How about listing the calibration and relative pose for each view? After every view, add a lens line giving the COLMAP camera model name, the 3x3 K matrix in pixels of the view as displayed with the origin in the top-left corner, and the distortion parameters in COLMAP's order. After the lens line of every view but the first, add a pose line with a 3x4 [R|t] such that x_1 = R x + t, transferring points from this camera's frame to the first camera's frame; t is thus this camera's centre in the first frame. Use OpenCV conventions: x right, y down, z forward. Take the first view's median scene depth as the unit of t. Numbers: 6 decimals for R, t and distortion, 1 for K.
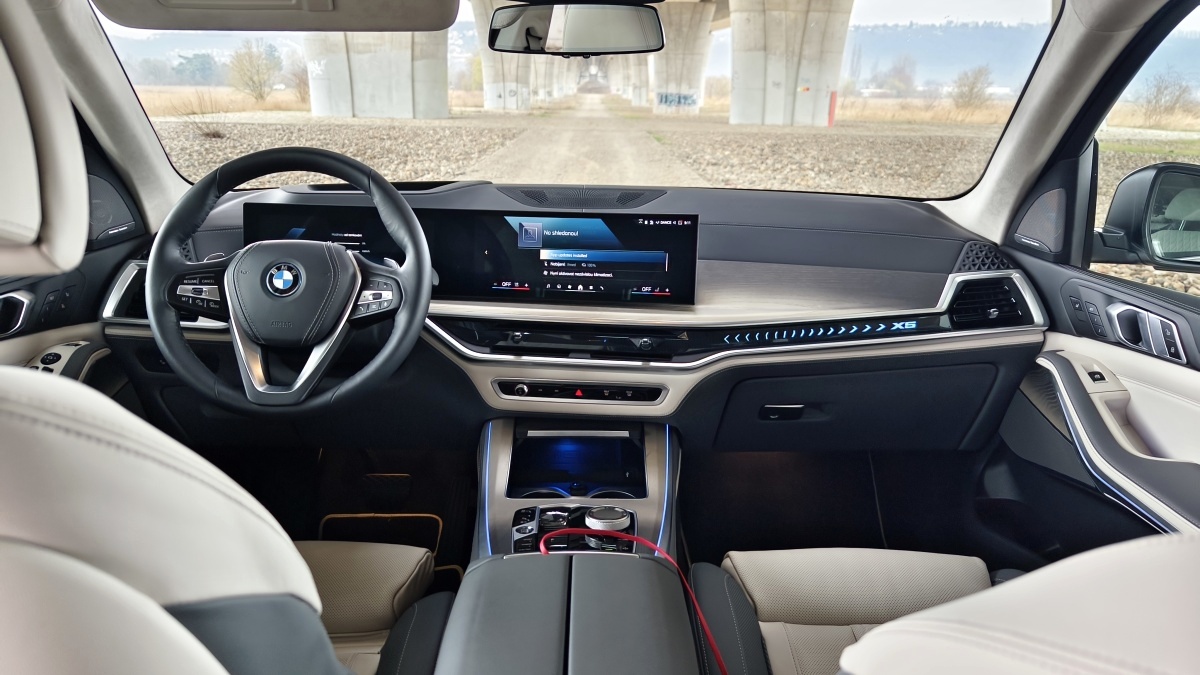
lens RADIAL K [[840.3, 0, 605.5], [0, 840.3, 323.7], [0, 0, 1]] dist [0.002741, -0.007518]
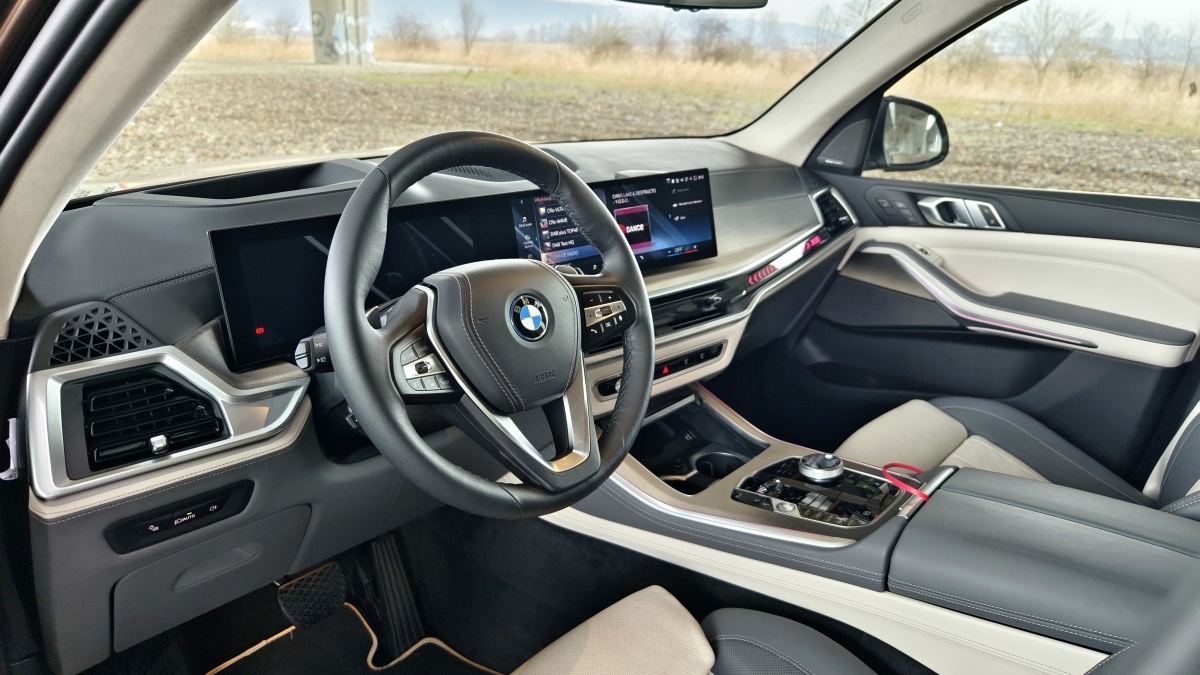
lens RADIAL K [[840.3, 0, 603.9], [0, 840.3, 335.6], [0, 0, 1]] dist [0.002741, -0.007518]
pose [[0.653269, -0.249623, 0.714792, -0.828166], [0.187841, 0.968005, 0.166378, -0.139819], [-0.733454, 0.025578, 0.679257, 0.456842]]
